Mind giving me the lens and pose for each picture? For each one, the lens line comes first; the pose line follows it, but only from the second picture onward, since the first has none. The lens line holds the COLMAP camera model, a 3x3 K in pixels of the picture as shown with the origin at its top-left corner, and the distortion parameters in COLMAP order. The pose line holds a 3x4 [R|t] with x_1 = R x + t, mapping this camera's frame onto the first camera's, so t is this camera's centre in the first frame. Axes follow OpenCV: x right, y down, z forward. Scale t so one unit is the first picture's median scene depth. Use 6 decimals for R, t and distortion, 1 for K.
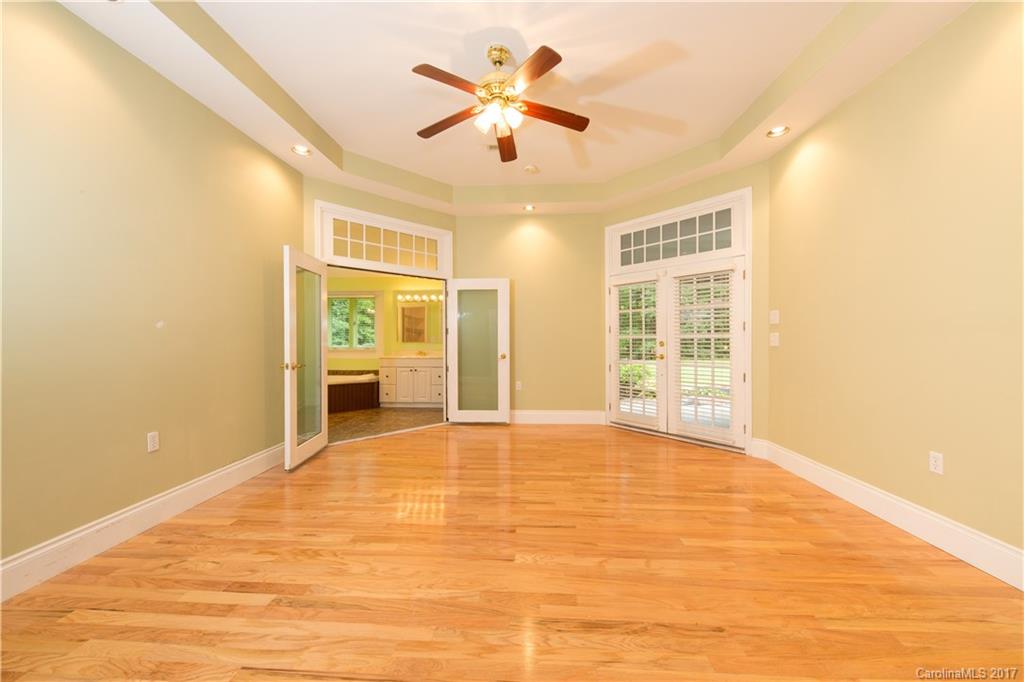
lens RADIAL K [[397.4, 0, 511.1], [0, 397.4, 338.7], [0, 0, 1]] dist [0.001316, -0.001298]
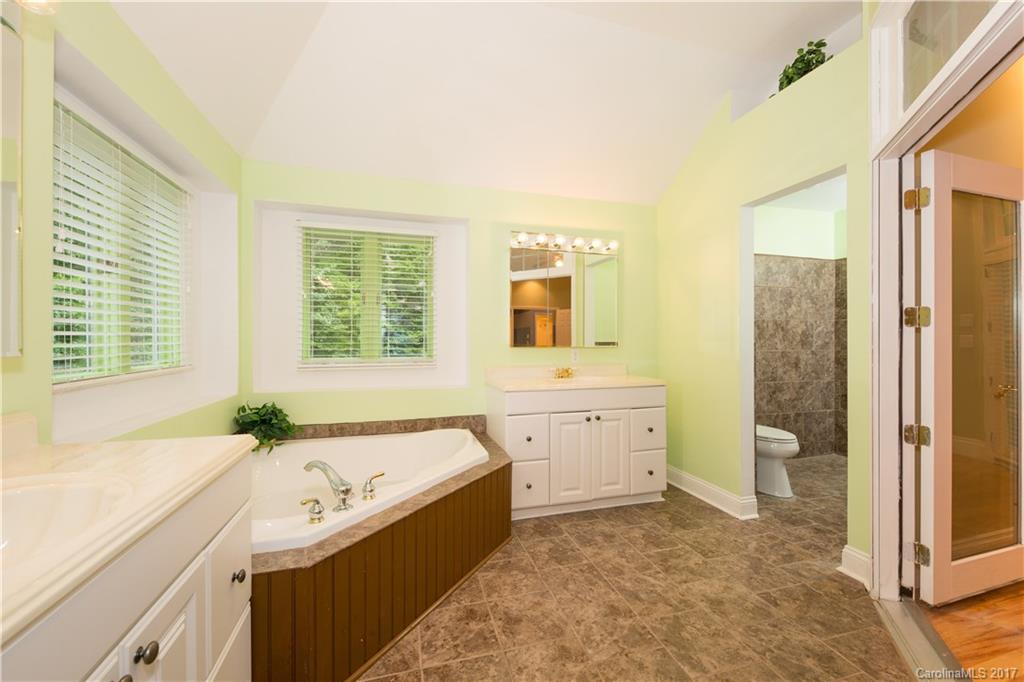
lens RADIAL K [[397.4, 0, 516.7], [0, 397.4, 344.9], [0, 0, 1]] dist [0.001316, -0.001298]
pose [[0.944260, -0.004894, 0.329164, -1.176278], [0.002351, 0.999964, 0.008122, 0.002893], [-0.329192, -0.006895, 0.944238, 1.696029]]
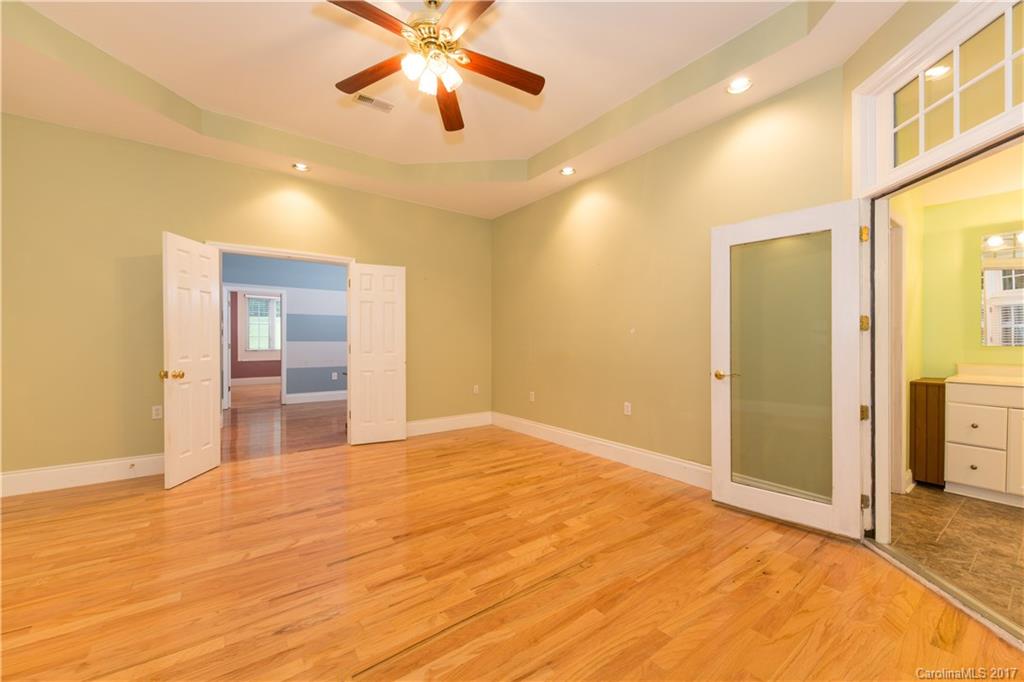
lens RADIAL K [[397.4, 0, 512.1], [0, 397.4, 345.5], [0, 0, 1]] dist [0.001316, -0.001298]
pose [[-0.776490, 0.006935, -0.630092, 0.378514], [-0.001361, 0.999919, 0.012683, 0.000750], [0.630128, 0.010706, -0.776417, 1.859817]]
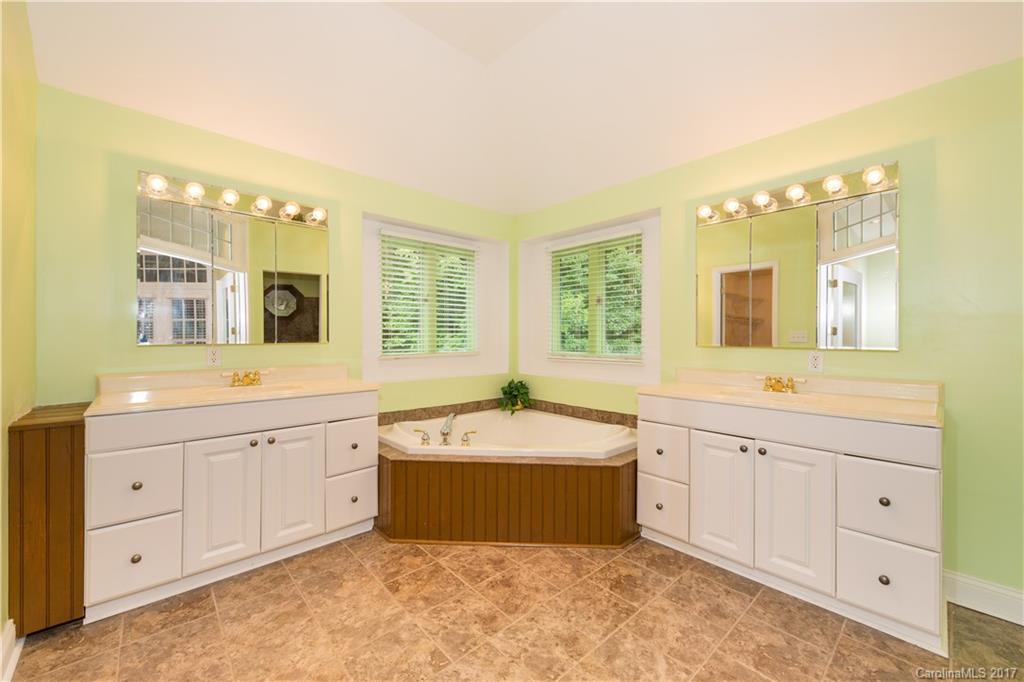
lens RADIAL K [[397.4, 0, 504.5], [0, 397.4, 340.2], [0, 0, 1]] dist [0.001316, -0.001298]
pose [[0.711031, 0.005857, -0.703136, -0.457212], [-0.004868, 0.999982, 0.003407, 0.004017], [0.703144, 0.001001, 0.711047, 1.778413]]
